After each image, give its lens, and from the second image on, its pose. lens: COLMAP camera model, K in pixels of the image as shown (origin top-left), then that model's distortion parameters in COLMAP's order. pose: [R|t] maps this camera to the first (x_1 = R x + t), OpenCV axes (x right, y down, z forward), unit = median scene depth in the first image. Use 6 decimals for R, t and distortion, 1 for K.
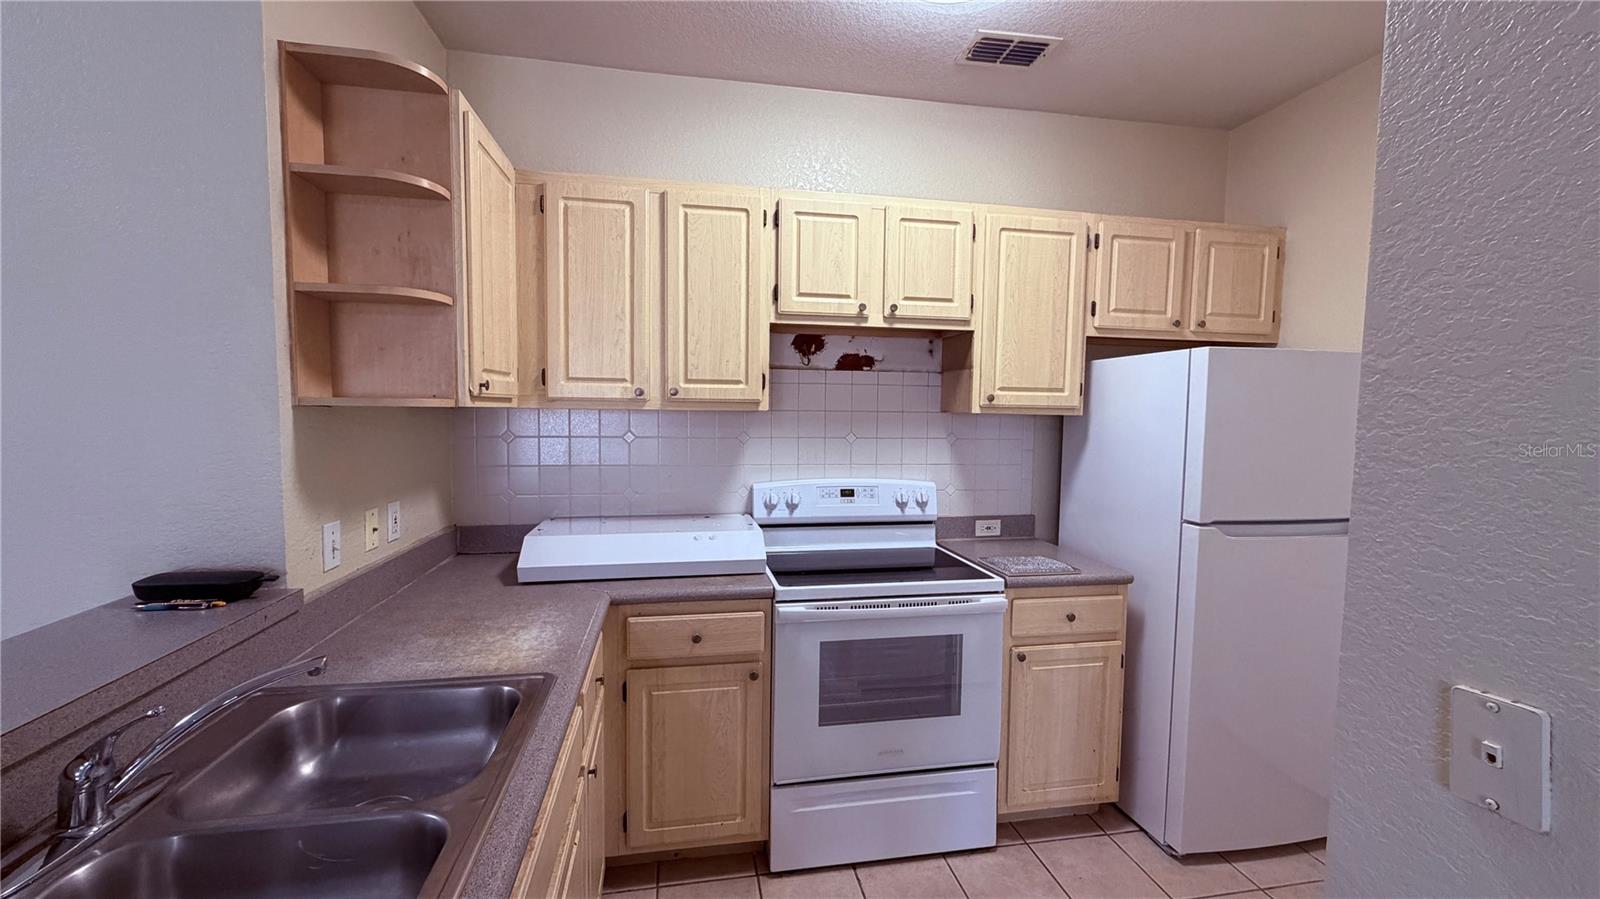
lens RADIAL K [[631.1, 0, 794.6], [0, 631.1, 451.5], [0, 0, 1]] dist [-0.002246, -0.000086]
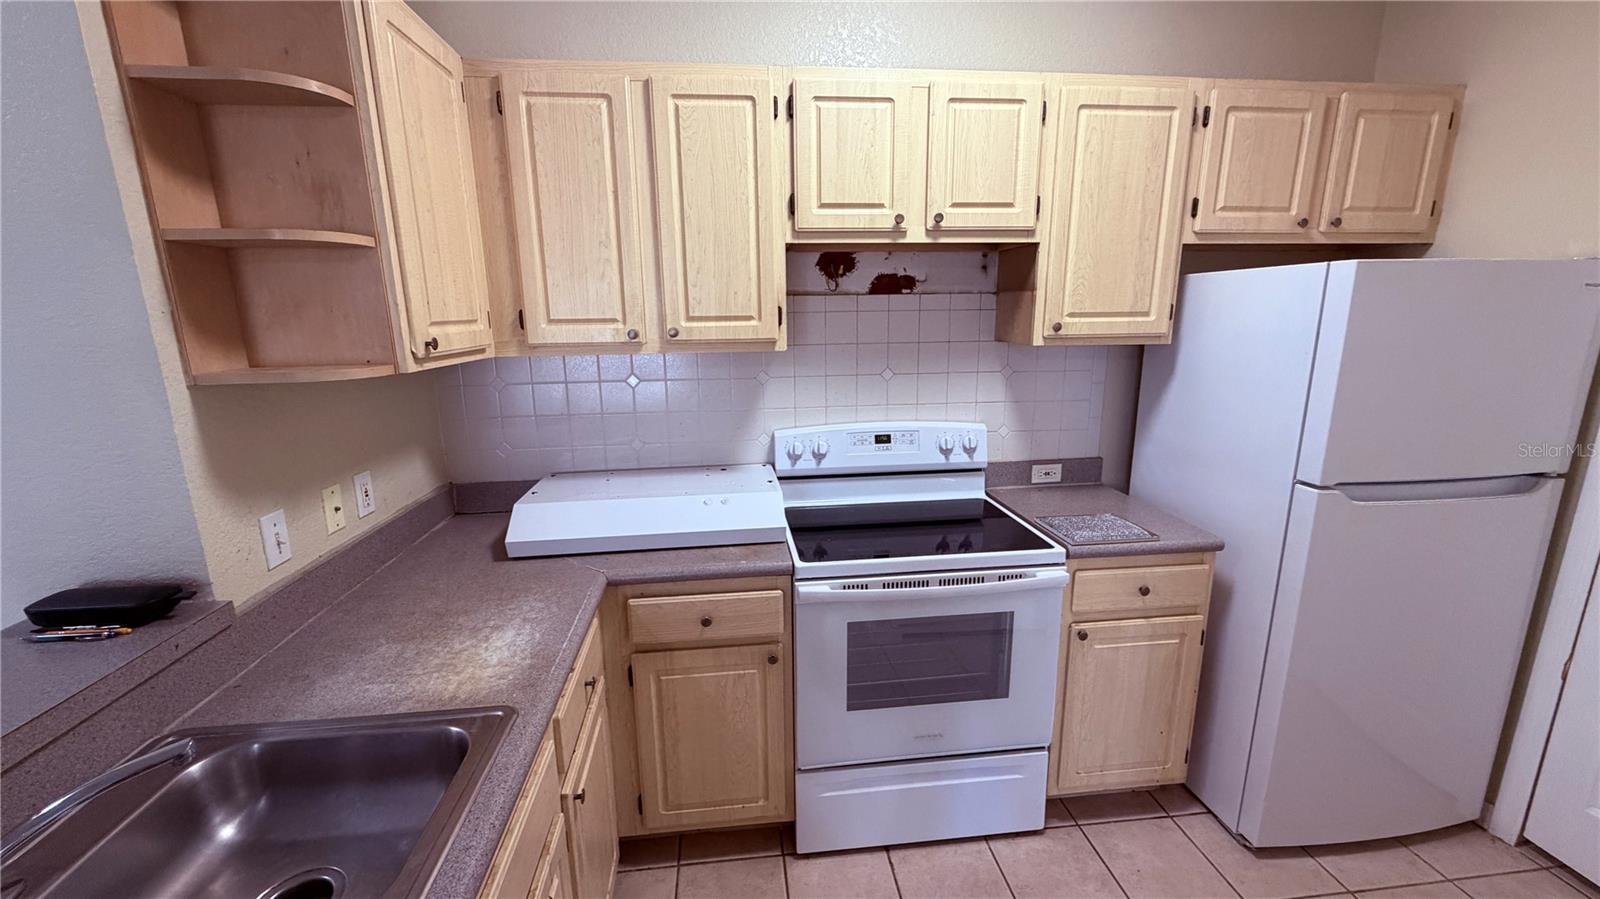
lens RADIAL K [[631.1, 0, 795.6], [0, 631.1, 452.2], [0, 0, 1]] dist [-0.002246, -0.000086]
pose [[0.997132, -0.010248, -0.074988, 0.033872], [0.021615, 0.988085, 0.152386, -0.061951], [0.072532, -0.153570, 0.985472, 0.154329]]
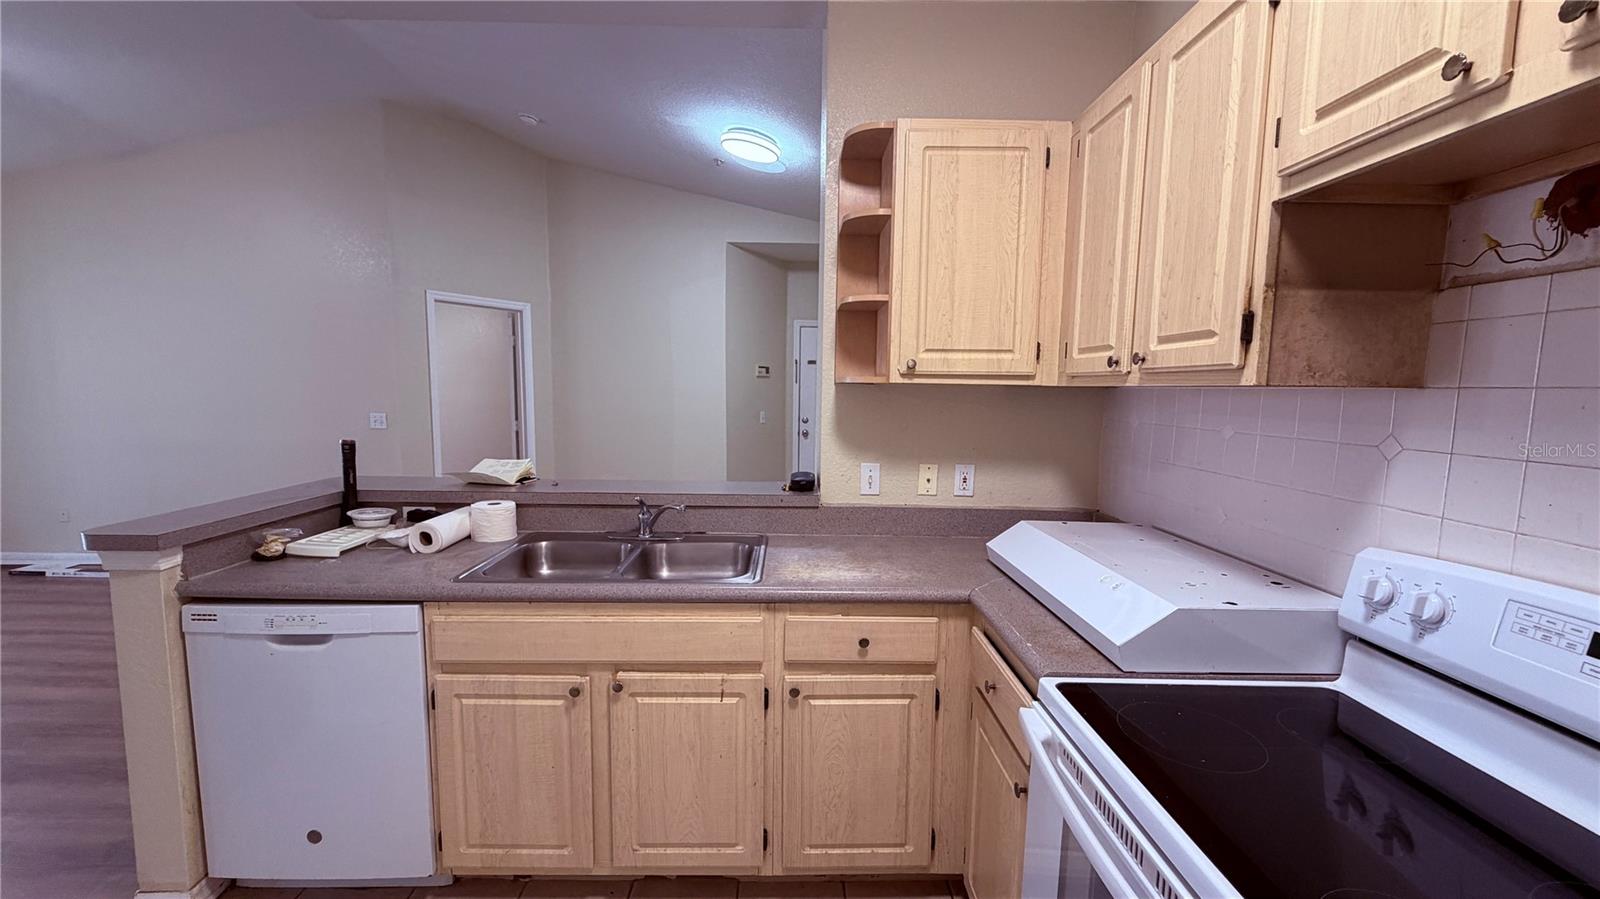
lens RADIAL K [[631.1, 0, 799.5], [0, 631.1, 451.1], [0, 0, 1]] dist [-0.002246, -0.000086]
pose [[-0.166005, 0.084401, -0.982506, 0.529370], [-0.082179, 0.991681, 0.099074, -0.034741], [0.982695, 0.097188, -0.157688, 0.768025]]
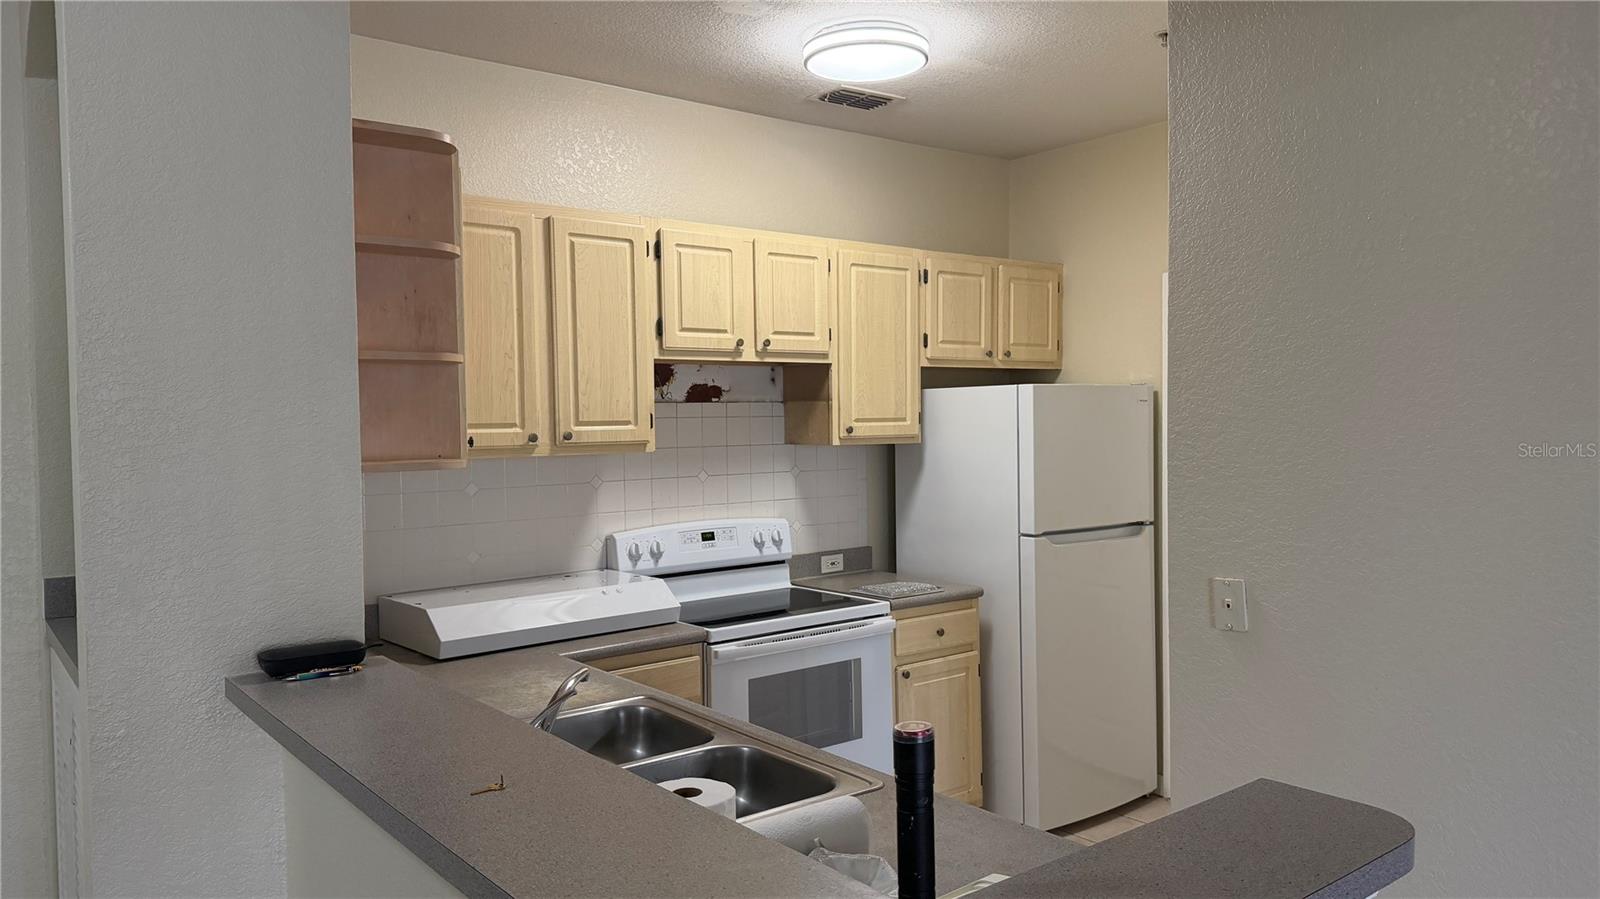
lens RADIAL K [[1102.5, 0, 791.8], [0, 1102.5, 448.3], [0, 0, 1]] dist [0.102186, -0.001501]
pose [[0.885037, -0.037589, 0.464000, -0.652890], [0.053967, 0.998299, -0.022064, -0.023430], [-0.462382, 0.044568, 0.885560, -0.573221]]
